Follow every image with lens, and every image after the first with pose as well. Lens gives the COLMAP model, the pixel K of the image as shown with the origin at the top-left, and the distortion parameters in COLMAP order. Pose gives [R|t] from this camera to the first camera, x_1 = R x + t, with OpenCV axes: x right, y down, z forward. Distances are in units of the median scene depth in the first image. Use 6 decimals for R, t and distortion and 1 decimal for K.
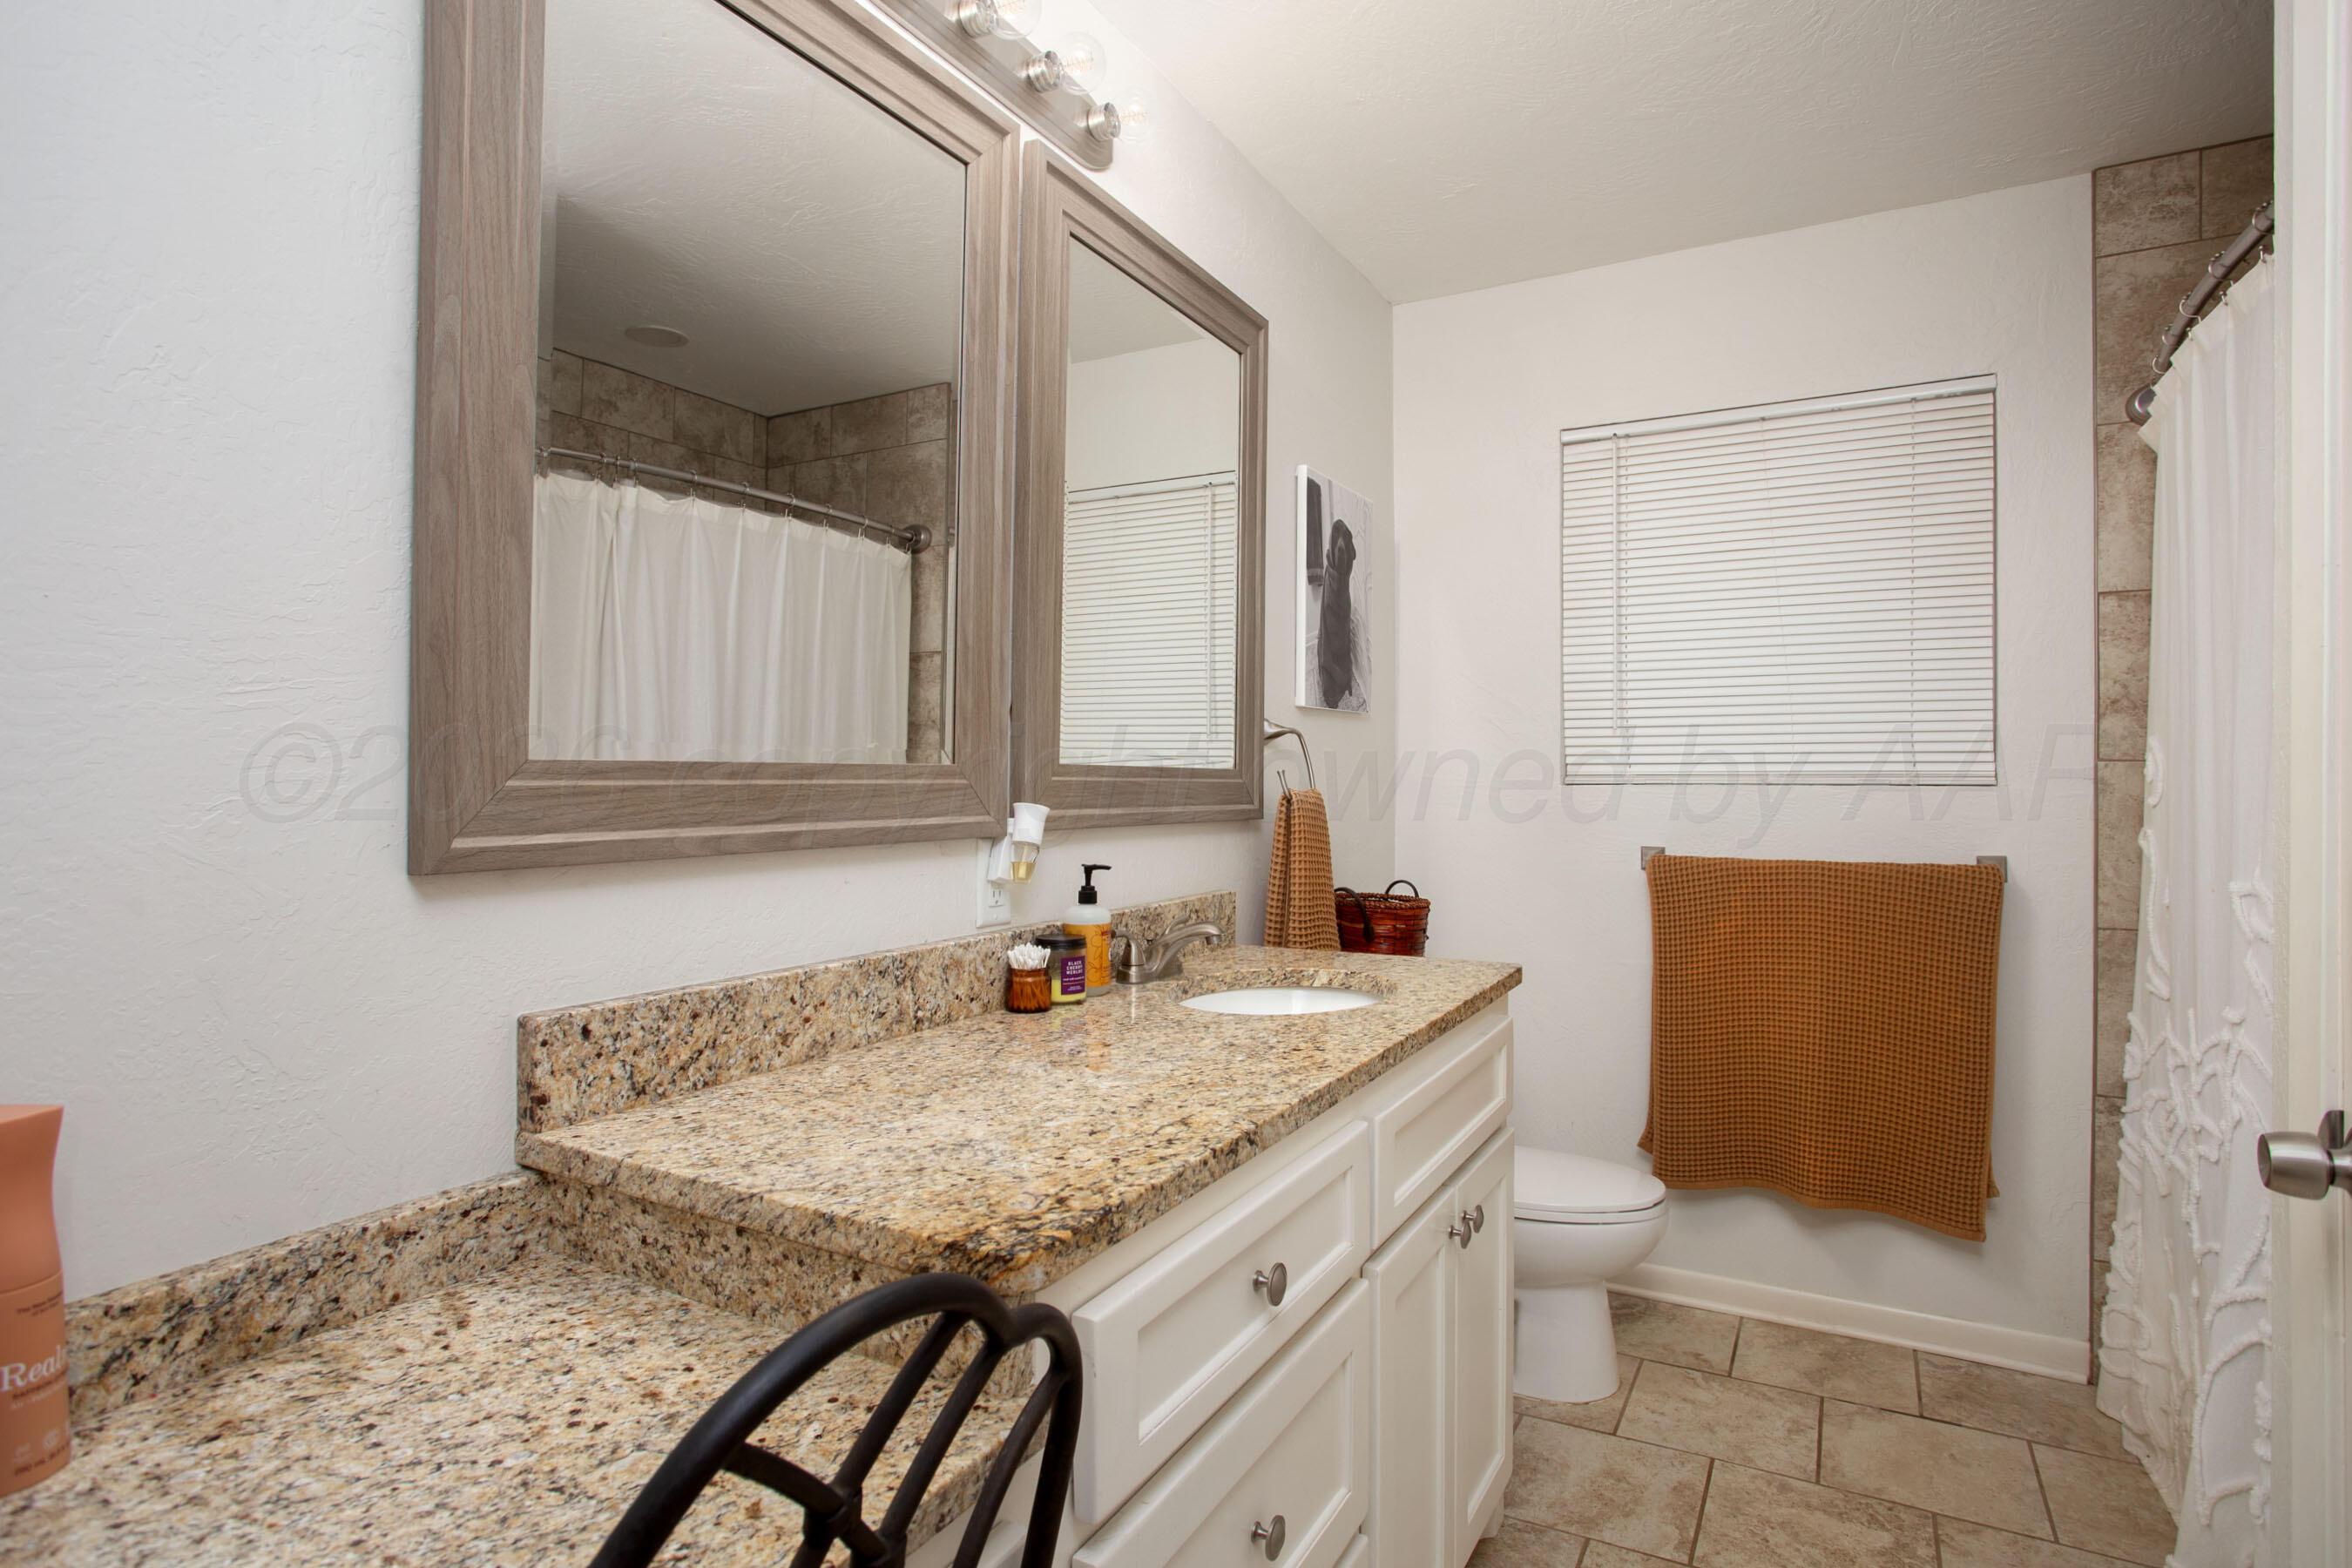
lens RADIAL K [[1166.4, 0, 1184.0], [0, 1166.4, 779.2], [0, 0, 1]] dist [-0.062484, 0.029099]
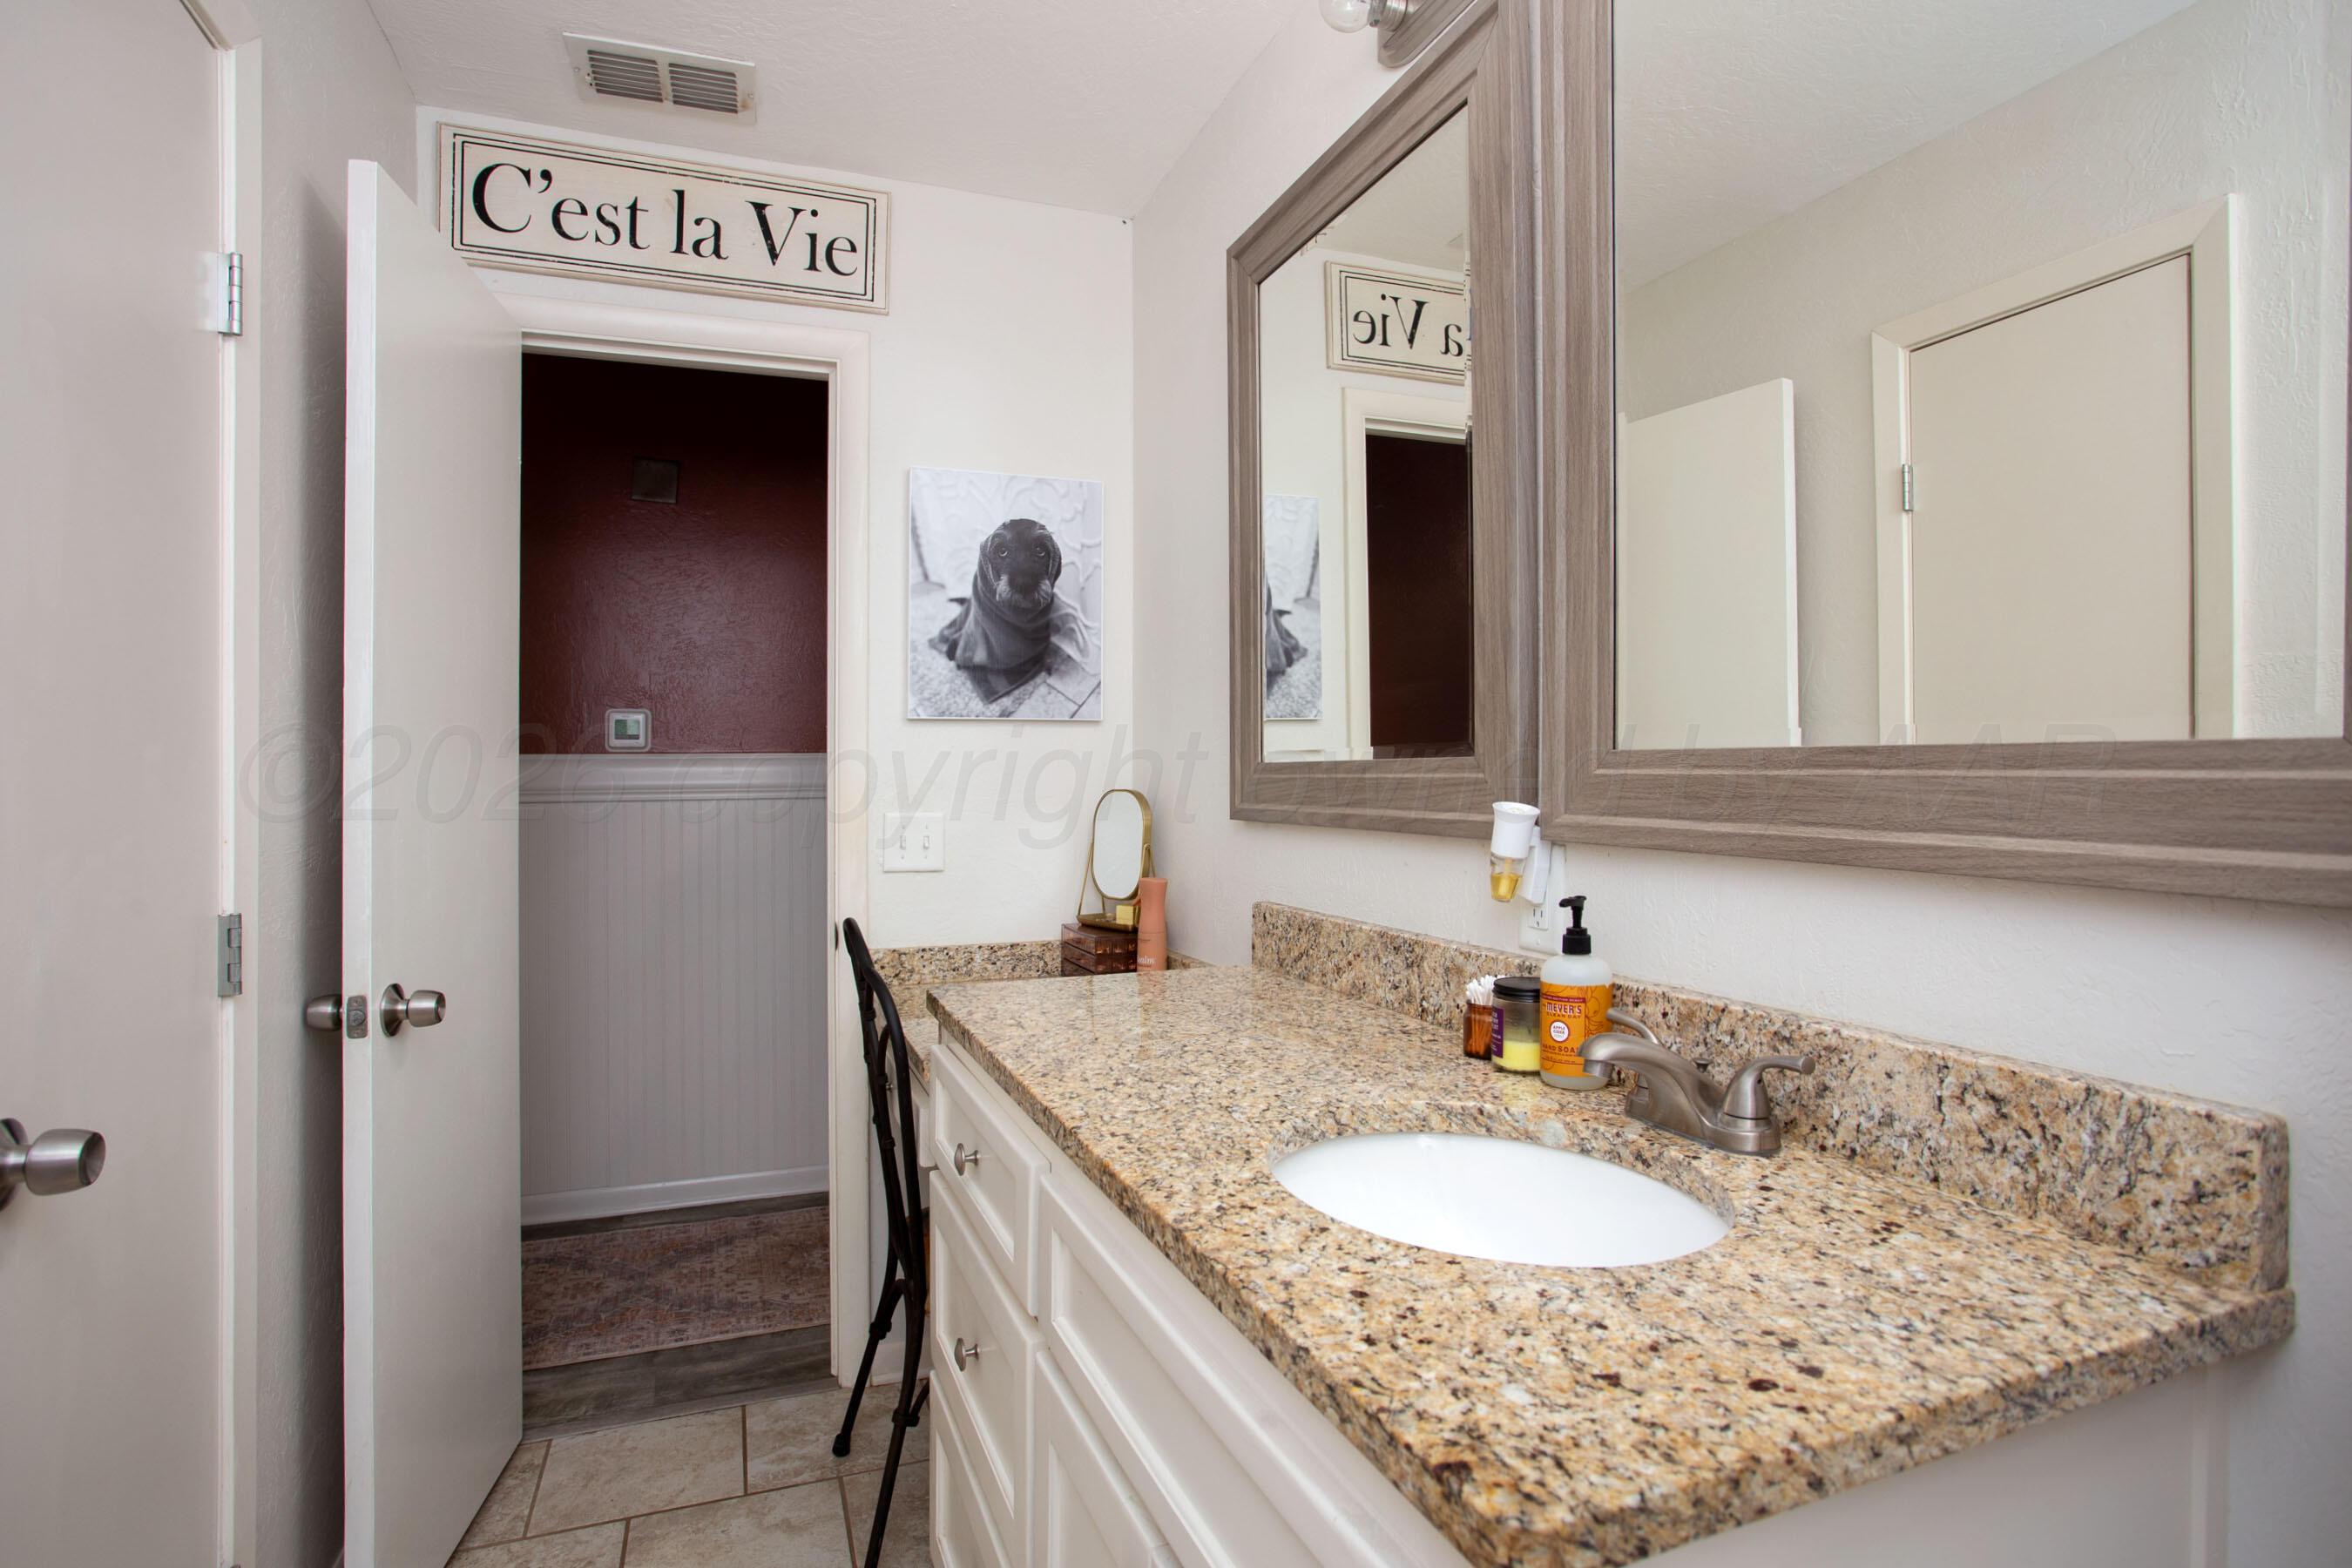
lens RADIAL K [[1166.4, 0, 1184.0], [0, 1166.4, 779.2], [0, 0, 1]] dist [-0.062484, 0.029099]
pose [[-0.609305, 0.007864, -0.792897, 0.679501], [0.005185, 0.999969, 0.005933, -0.000883], [0.792919, -0.000496, -0.609327, 1.405420]]
